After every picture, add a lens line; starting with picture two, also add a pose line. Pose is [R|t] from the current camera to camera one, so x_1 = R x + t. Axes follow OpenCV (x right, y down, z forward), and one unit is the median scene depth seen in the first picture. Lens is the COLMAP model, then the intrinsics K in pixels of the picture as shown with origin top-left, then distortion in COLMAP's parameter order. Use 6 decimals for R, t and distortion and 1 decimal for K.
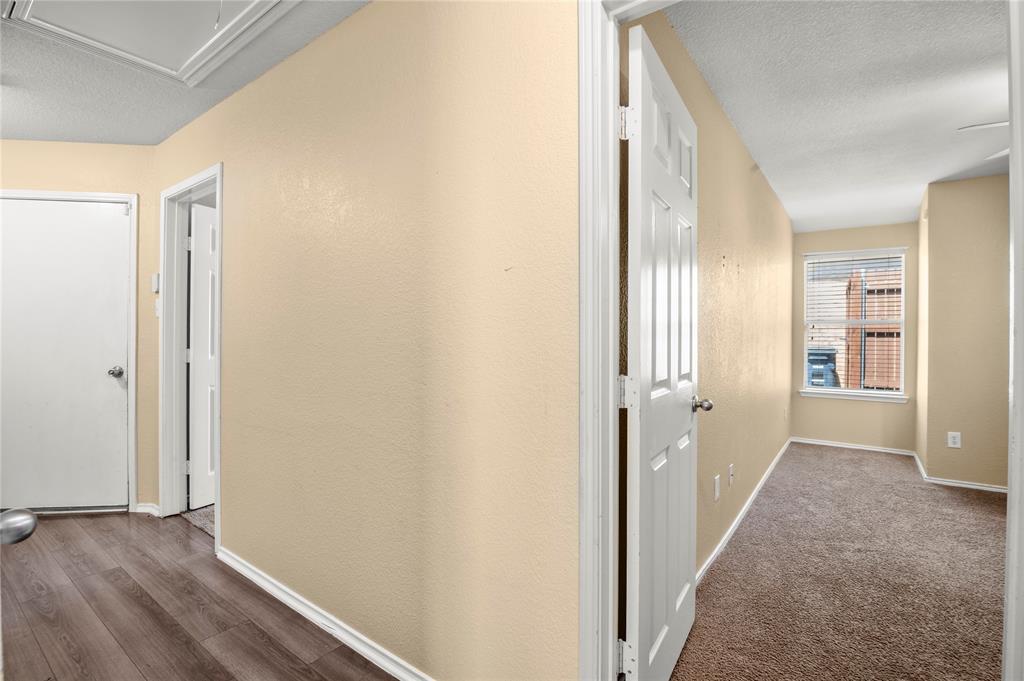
lens RADIAL K [[476.0, 0, 512.9], [0, 476.0, 334.9], [0, 0, 1]] dist [-0.016643, -0.004001]
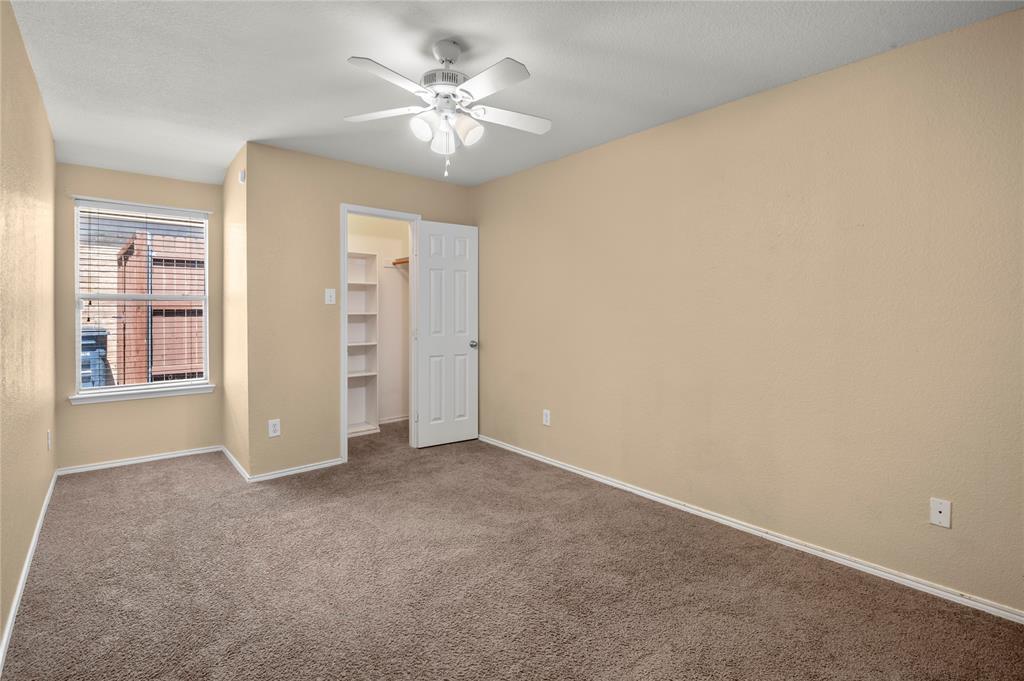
lens RADIAL K [[476.0, 0, 507.2], [0, 476.0, 310.7], [0, 0, 1]] dist [-0.016643, -0.004001]
pose [[0.228933, -0.009410, 0.973397, 0.108642], [0.006484, 0.999946, 0.008142, -0.007970], [-0.973420, 0.004448, 0.228982, 0.255000]]
